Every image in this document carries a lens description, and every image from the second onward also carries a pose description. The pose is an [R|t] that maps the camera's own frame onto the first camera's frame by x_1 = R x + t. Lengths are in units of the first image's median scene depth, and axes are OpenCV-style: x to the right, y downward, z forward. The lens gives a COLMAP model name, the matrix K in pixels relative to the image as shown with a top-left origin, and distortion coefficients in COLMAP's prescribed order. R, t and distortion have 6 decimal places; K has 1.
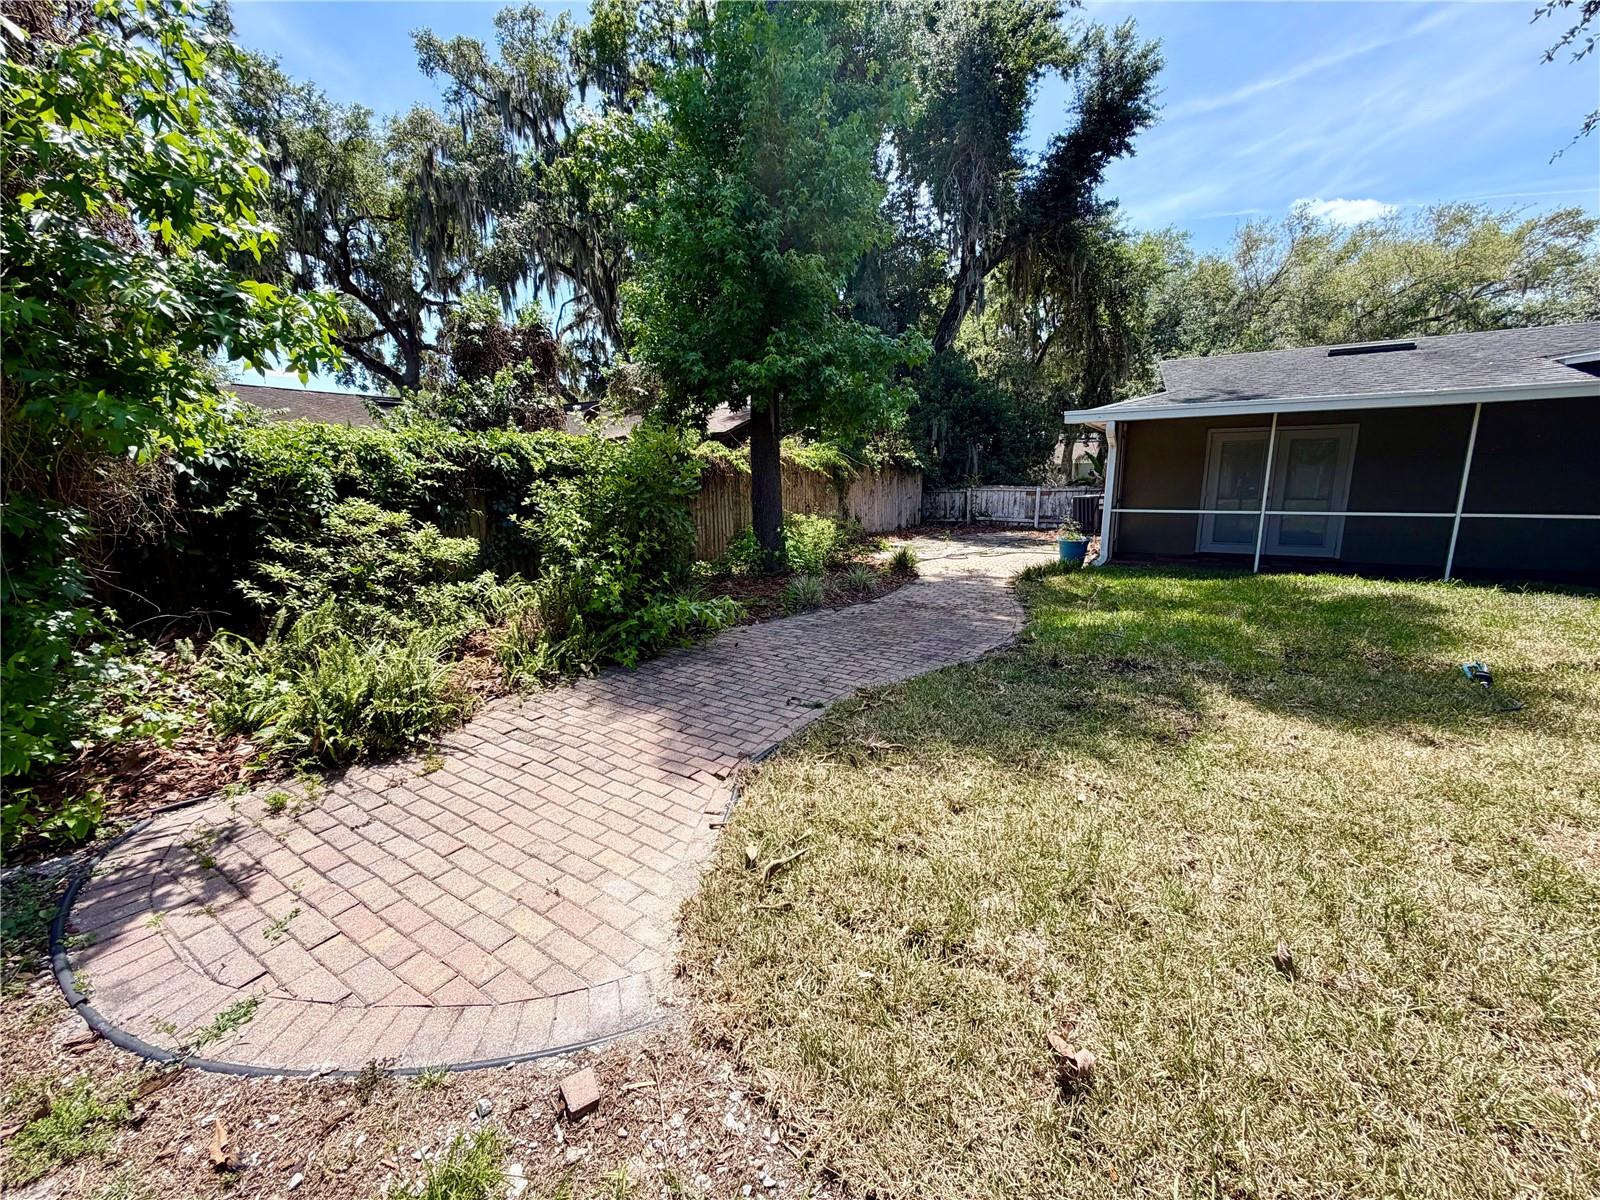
lens RADIAL K [[638.8, 0, 802.3], [0, 638.8, 596.0], [0, 0, 1]] dist [0.000928, 0.000831]
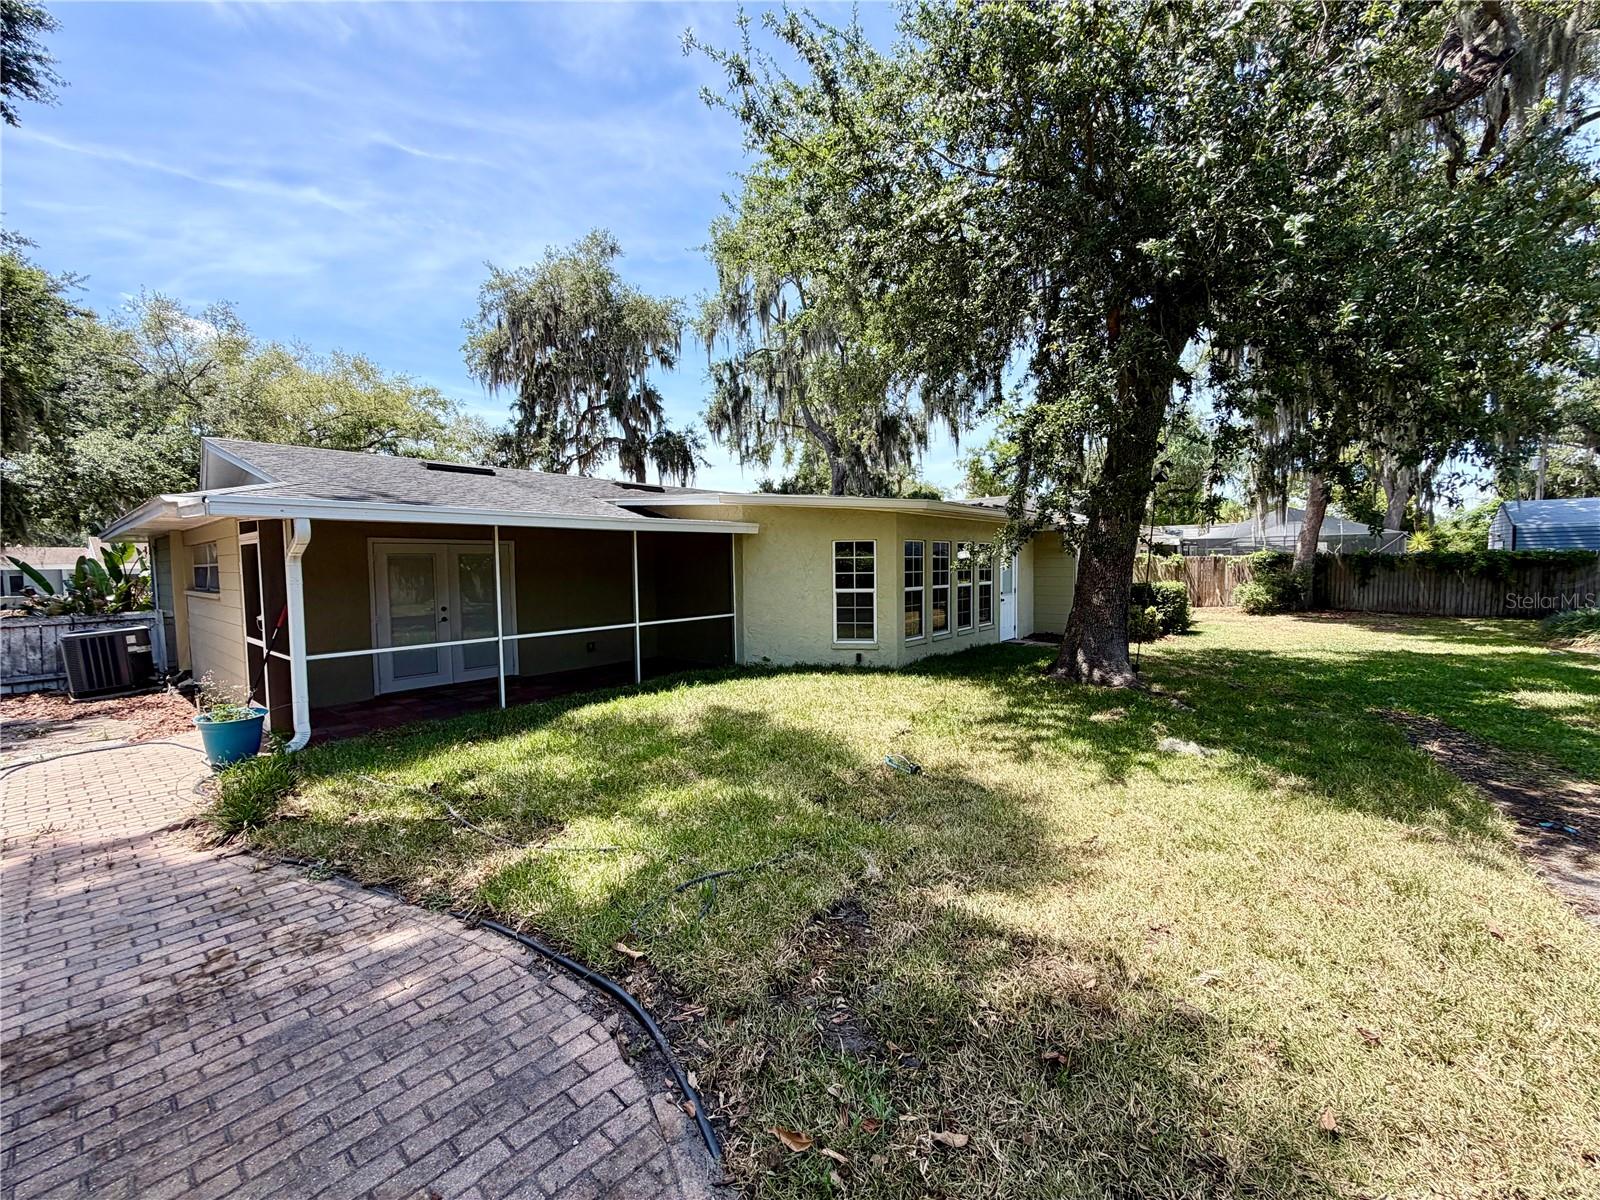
lens RADIAL K [[638.8, 0, 783.6], [0, 638.8, 618.3], [0, 0, 1]] dist [0.000928, 0.000831]
pose [[0.170059, -0.069964, 0.982947, -0.033088], [0.199319, 0.979302, 0.035220, -0.081285], [-0.965066, 0.189930, 0.180484, 0.348089]]
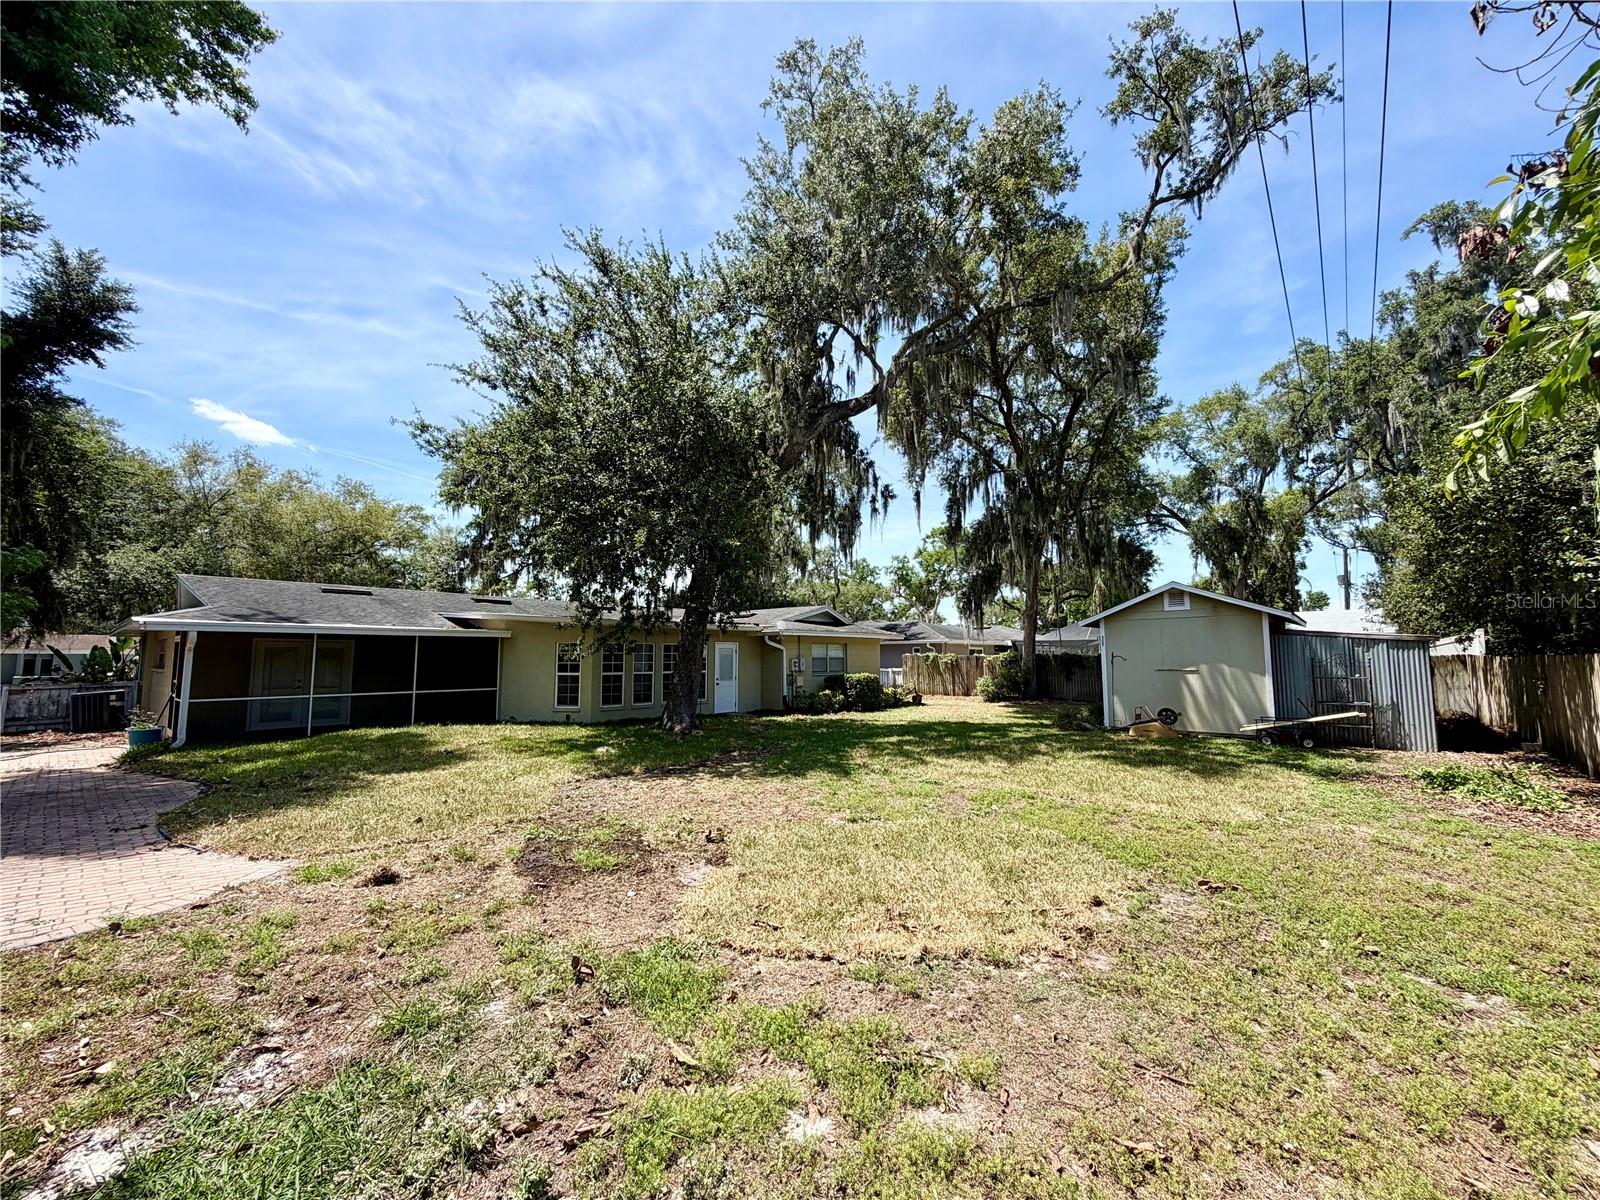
lens RADIAL K [[638.8, 0, 787.9], [0, 638.8, 601.2], [0, 0, 1]] dist [0.000928, 0.000831]
pose [[0.189588, 0.100099, 0.976748, -0.389768], [0.183691, 0.973610, -0.135432, 0.043277], [-0.964528, 0.205096, 0.166198, -0.267362]]
